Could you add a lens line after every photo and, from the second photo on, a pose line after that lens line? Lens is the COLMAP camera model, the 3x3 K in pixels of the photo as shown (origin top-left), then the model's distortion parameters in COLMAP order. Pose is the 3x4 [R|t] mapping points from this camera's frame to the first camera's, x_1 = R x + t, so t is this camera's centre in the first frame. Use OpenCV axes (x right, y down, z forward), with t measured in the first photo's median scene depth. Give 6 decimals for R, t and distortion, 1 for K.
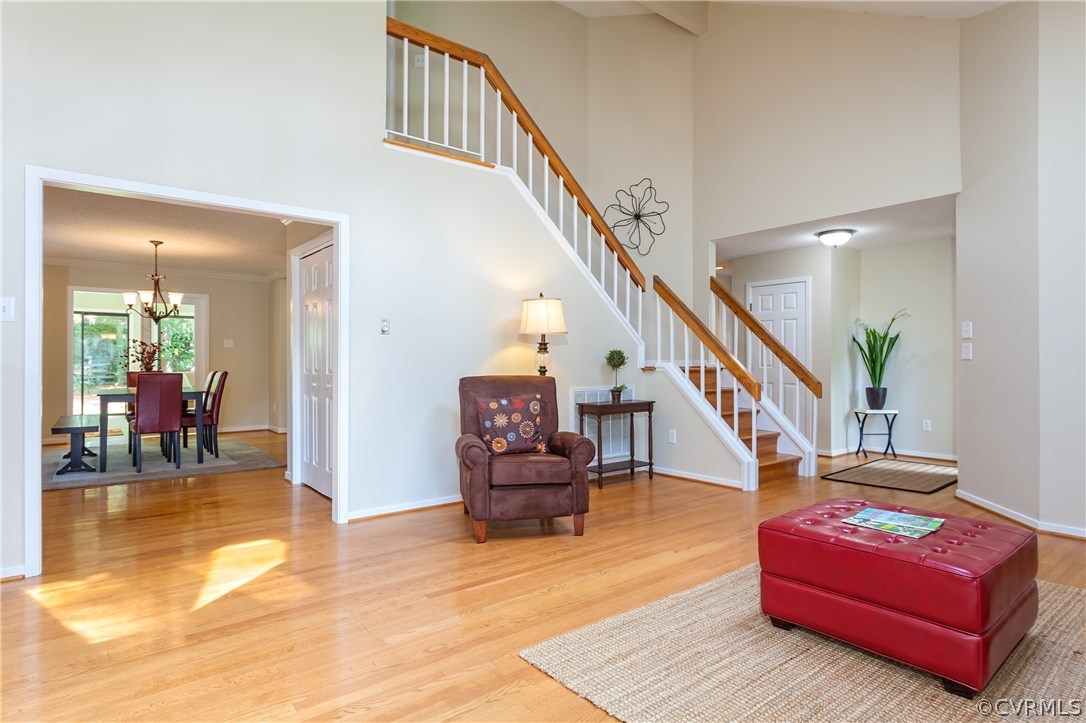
lens RADIAL K [[579.0, 0, 541.0], [0, 579.0, 360.8], [0, 0, 1]] dist [-0.002942, -0.000399]
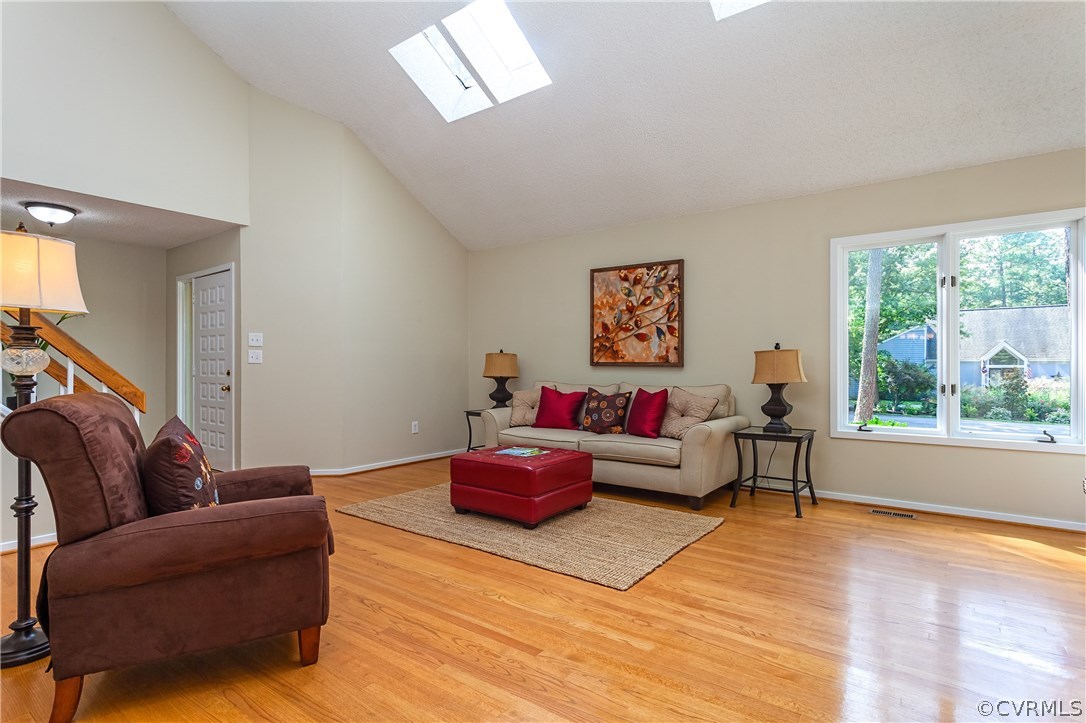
lens RADIAL K [[538.4, 0, 541.1], [0, 538.4, 365.5], [0, 0, 1]] dist [-0.000795, 0.000021]
pose [[-0.249513, 0.004936, 0.968359, -0.936241], [-0.001511, 0.999984, -0.005486, 0.005974], [-0.968370, -0.002832, -0.249502, 1.188065]]
